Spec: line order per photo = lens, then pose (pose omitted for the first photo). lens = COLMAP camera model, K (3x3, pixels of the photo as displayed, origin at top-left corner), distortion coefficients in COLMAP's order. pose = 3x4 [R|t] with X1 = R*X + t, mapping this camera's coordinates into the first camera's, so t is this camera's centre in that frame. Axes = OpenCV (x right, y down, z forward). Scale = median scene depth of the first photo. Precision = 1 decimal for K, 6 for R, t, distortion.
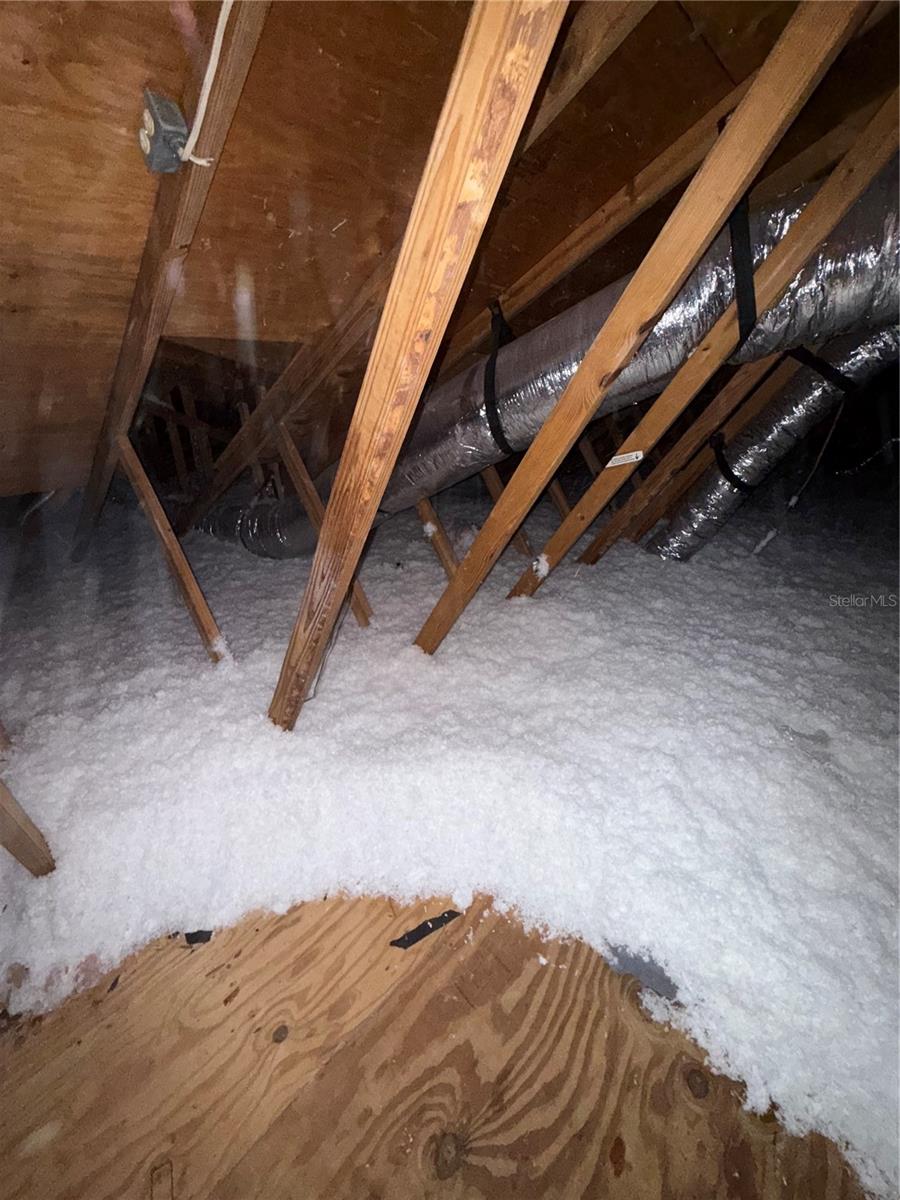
lens RADIAL K [[477.2, 0, 452.7], [0, 477.2, 597.7], [0, 0, 1]] dist [0.000808, -0.000888]
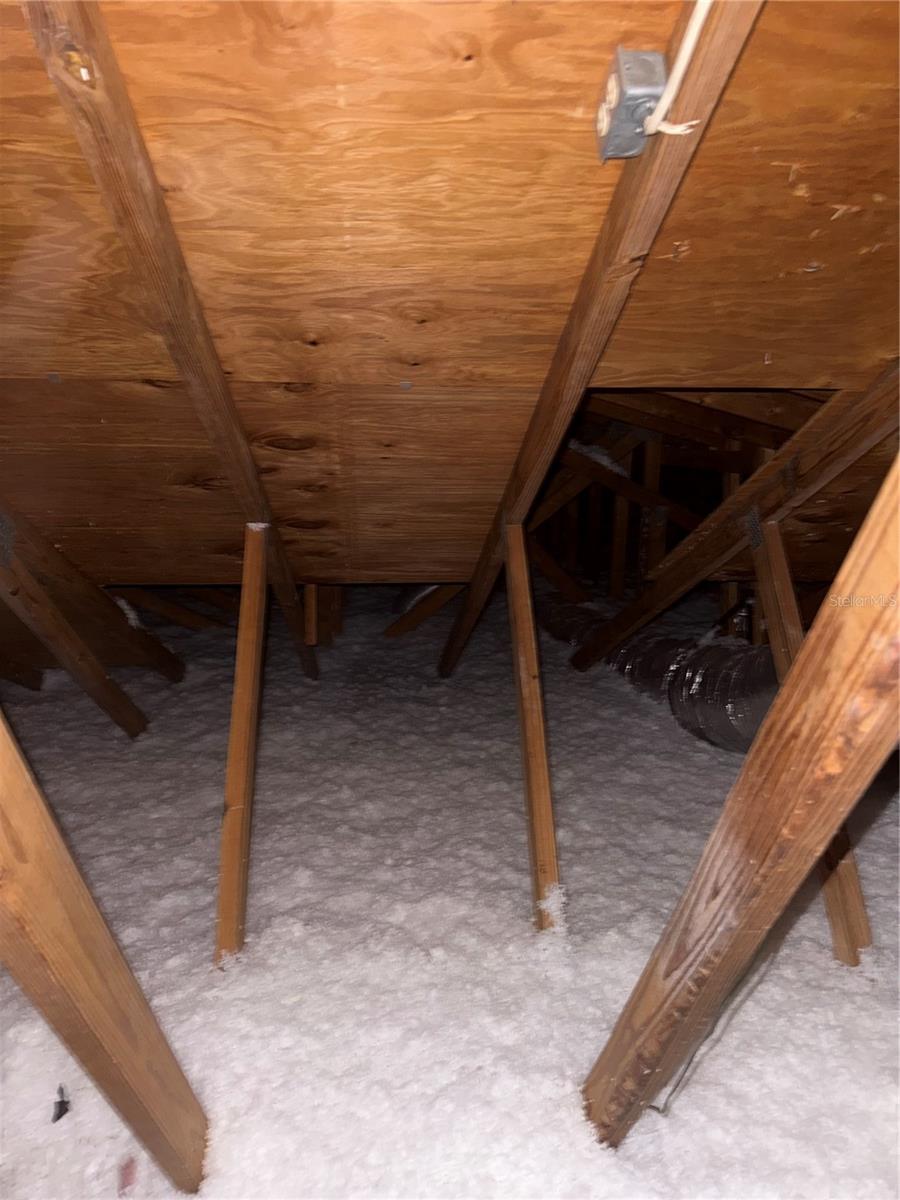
lens RADIAL K [[867.9, 0, 443.5], [0, 867.9, 605.4], [0, 0, 1]] dist [0.063224, -0.110436]
pose [[0.754620, 0.140056, -0.641041, 0.018776], [-0.283954, 0.950442, -0.126609, -0.096099], [0.591540, 0.277568, 0.756992, 0.122443]]
